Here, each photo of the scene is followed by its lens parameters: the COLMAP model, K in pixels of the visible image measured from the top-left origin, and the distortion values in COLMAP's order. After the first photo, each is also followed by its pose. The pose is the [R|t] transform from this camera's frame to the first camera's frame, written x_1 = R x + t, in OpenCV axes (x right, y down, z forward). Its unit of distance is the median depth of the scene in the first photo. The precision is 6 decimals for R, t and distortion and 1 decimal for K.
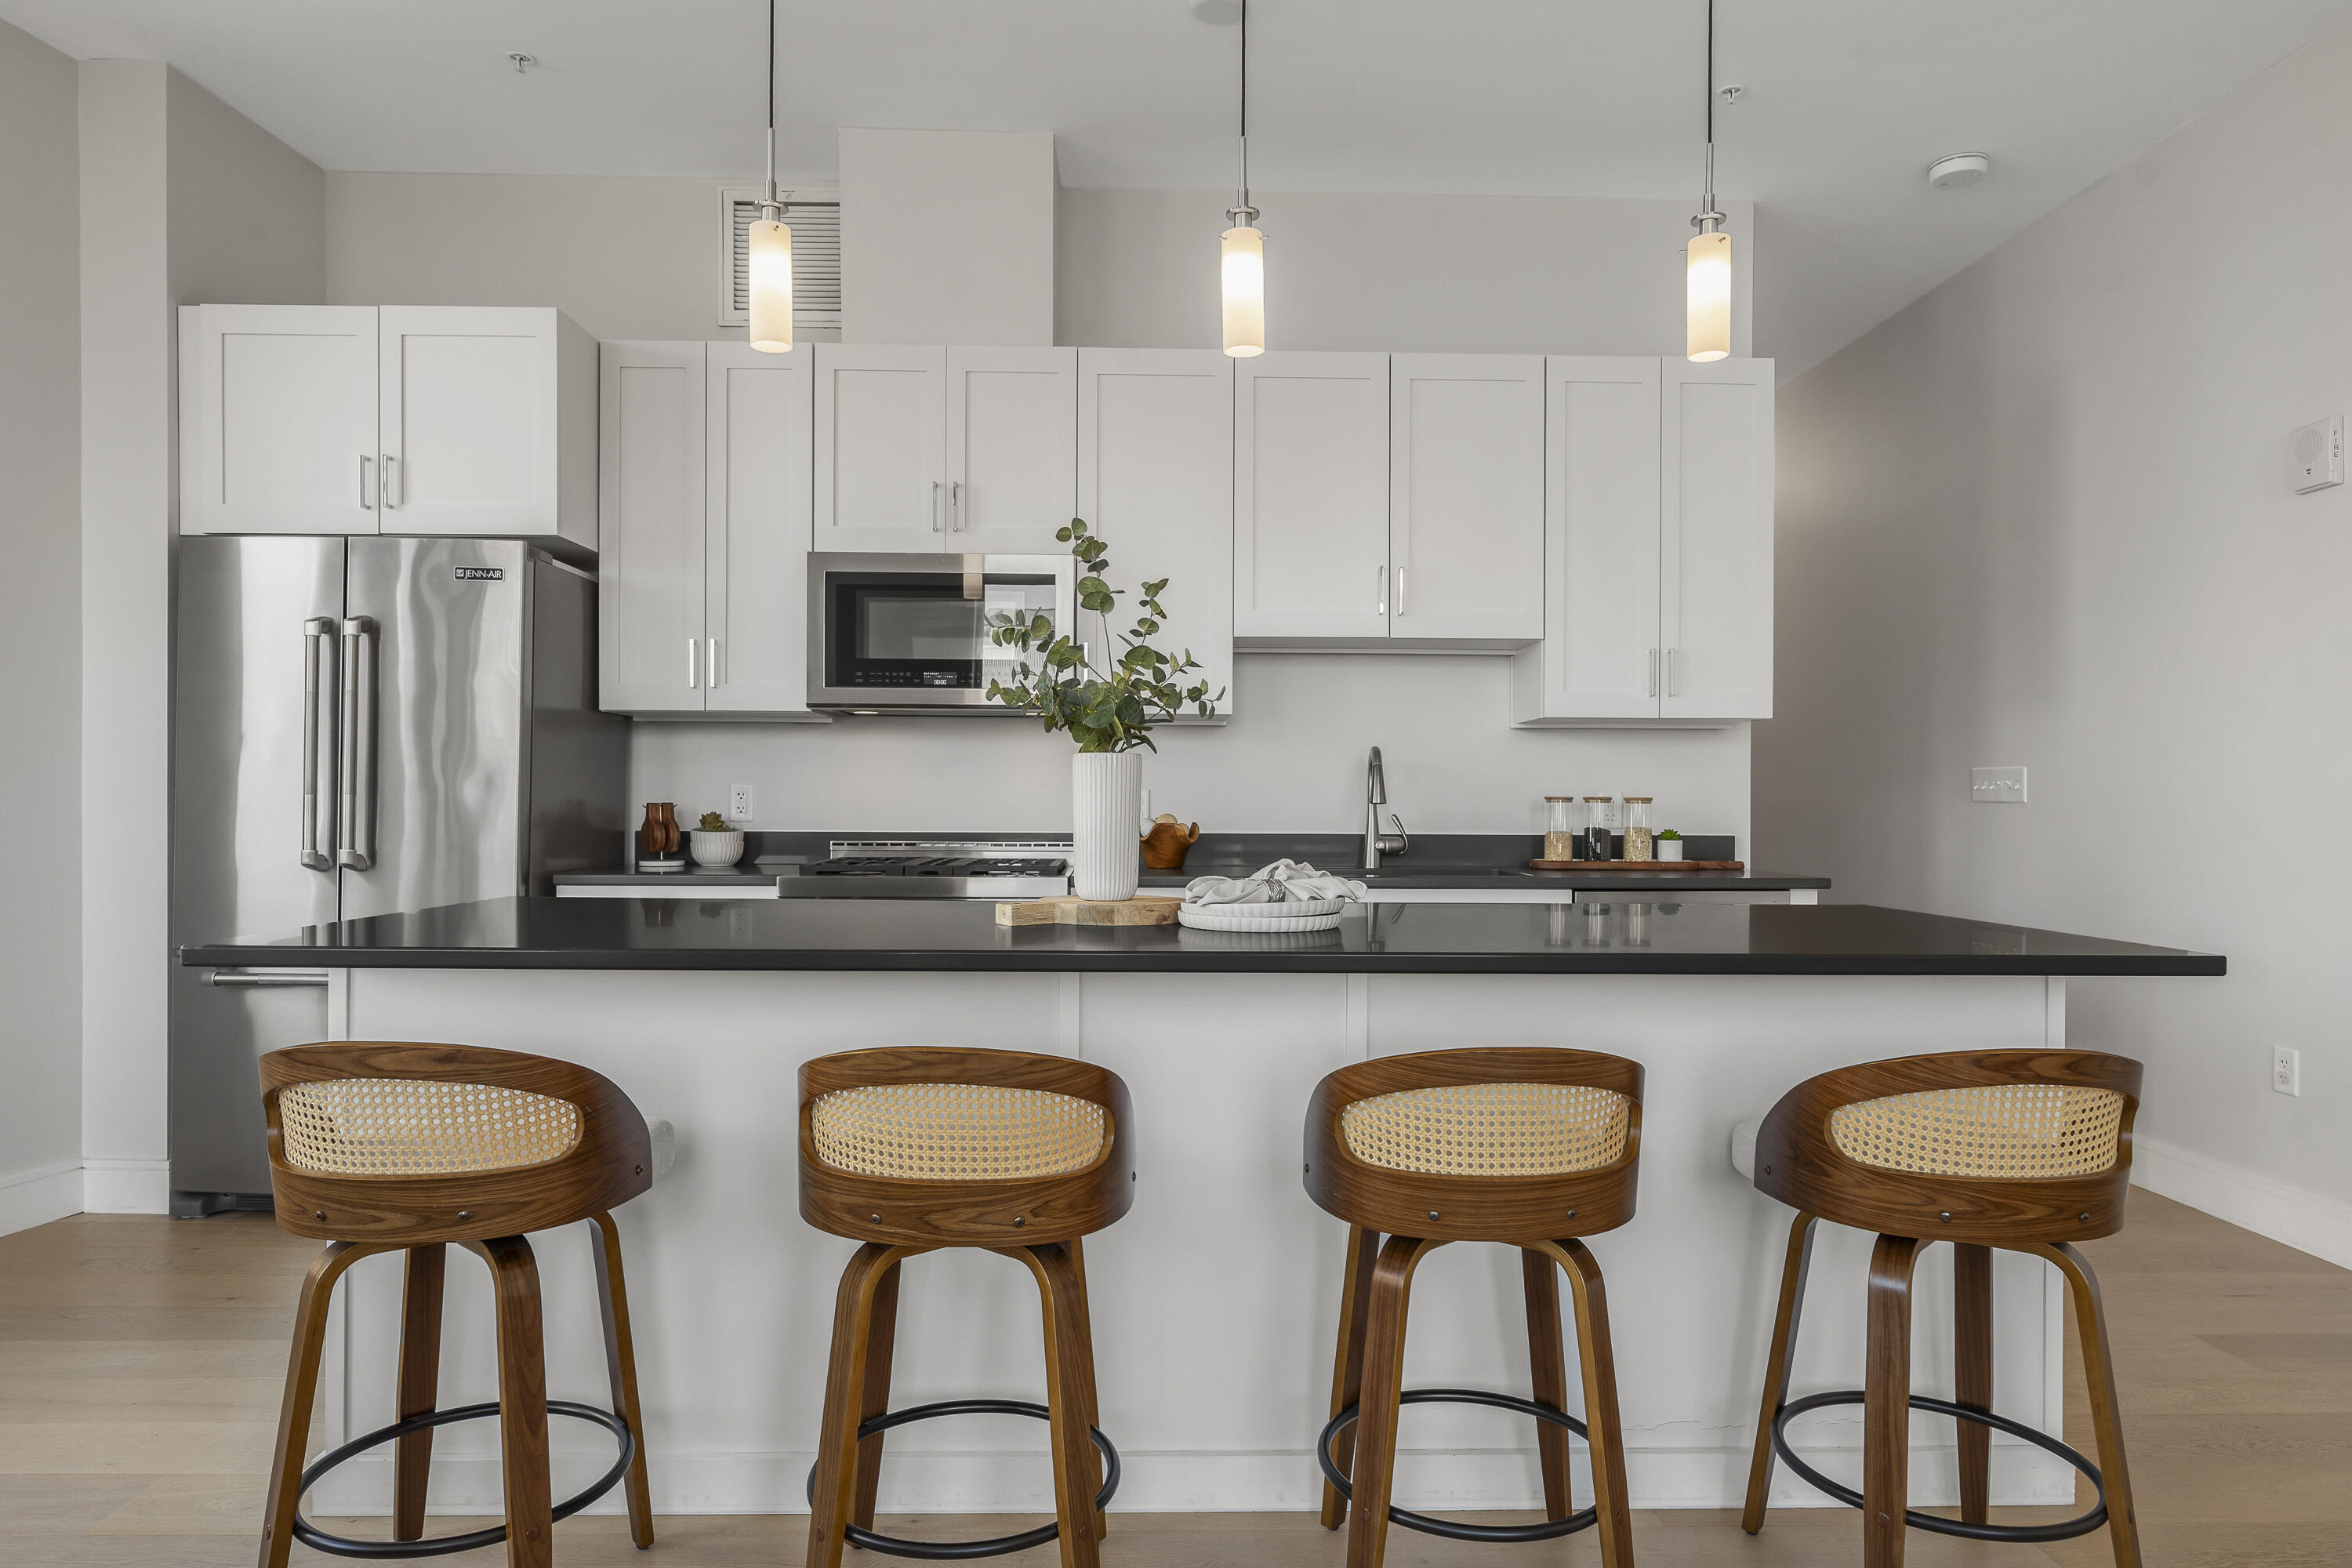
lens RADIAL K [[1387.4, 0, 1176.0], [0, 1387.4, 784.0], [0, 0, 1]] dist [0.004403, -0.000608]
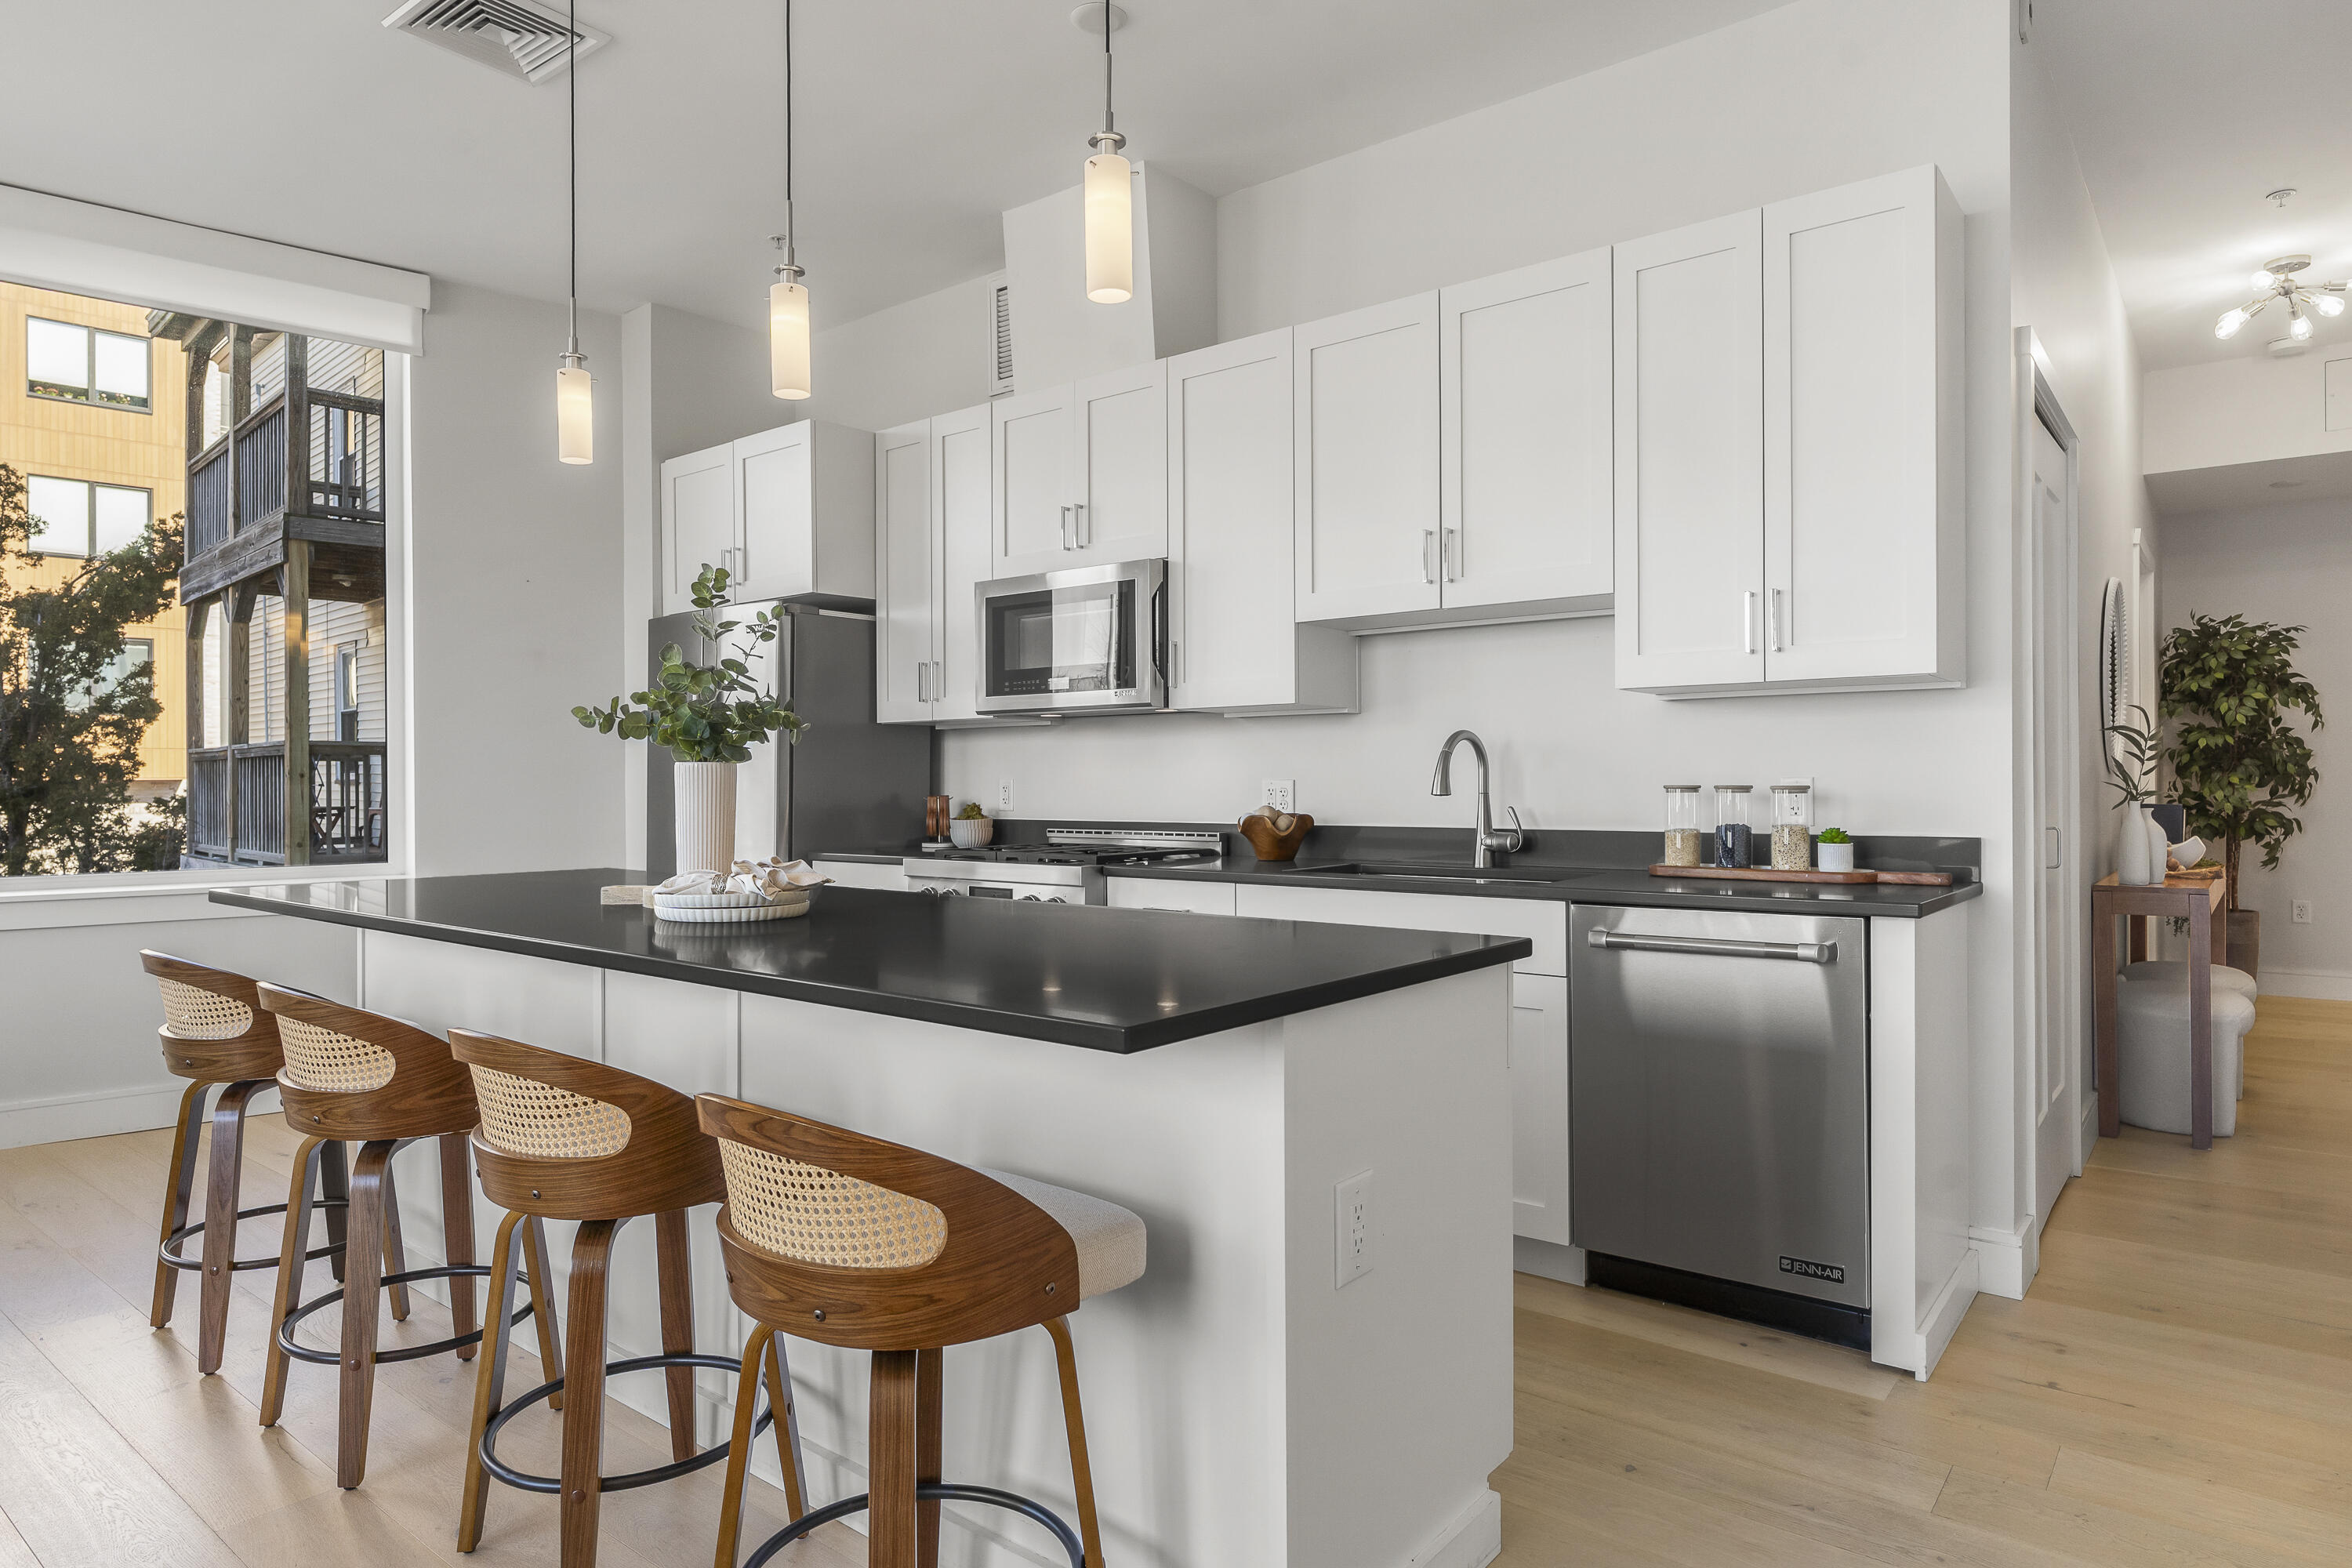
lens RADIAL K [[1397.9, 0, 1115.1], [0, 1397.9, 785.8], [0, 0, 1]] dist [0.001412, -0.001548]
pose [[0.746073, -0.006703, -0.665830, 0.595957], [0.015771, 0.999847, 0.007606, -0.001995], [0.665677, -0.016175, 0.746065, 0.188480]]
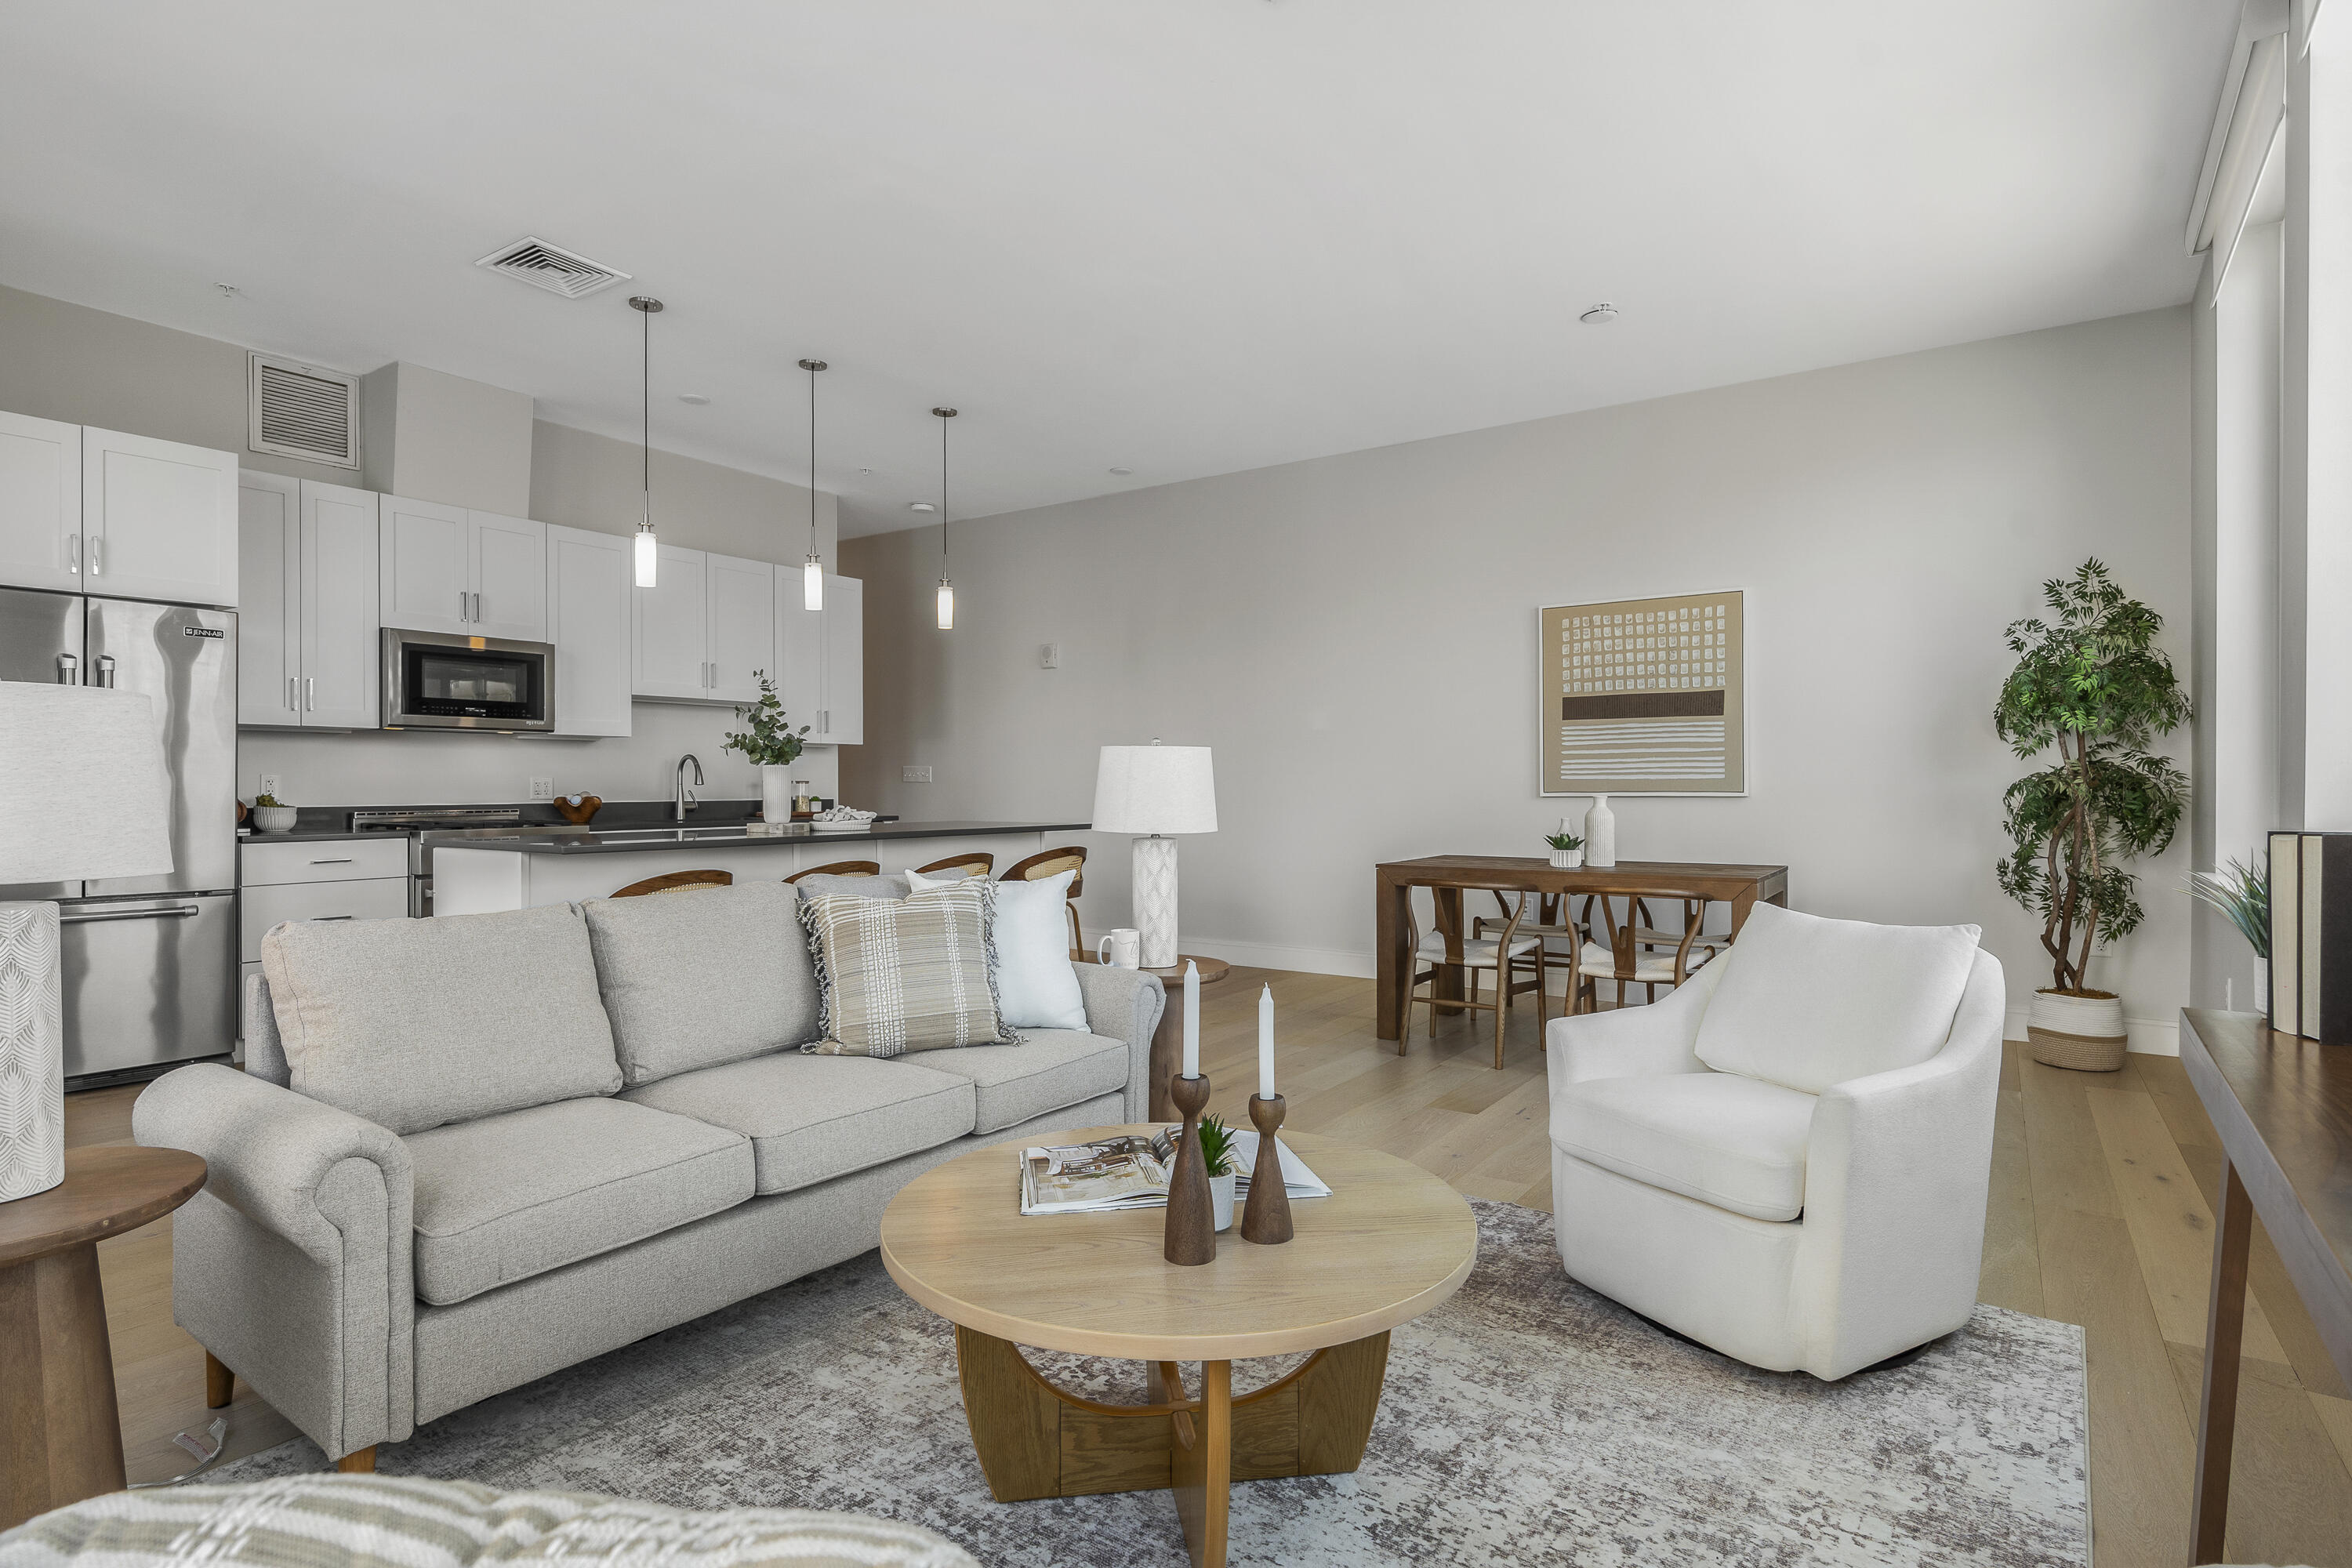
lens RADIAL K [[1228.3, 0, 1176.0], [0, 1228.3, 784.0], [0, 0, 1]] dist [0.012739, -0.000346]
pose [[0.585300, -0.006849, 0.810788, -0.861910], [-0.004220, 0.999925, 0.011493, -0.009485], [-0.810806, -0.010149, 0.585227, -0.541571]]
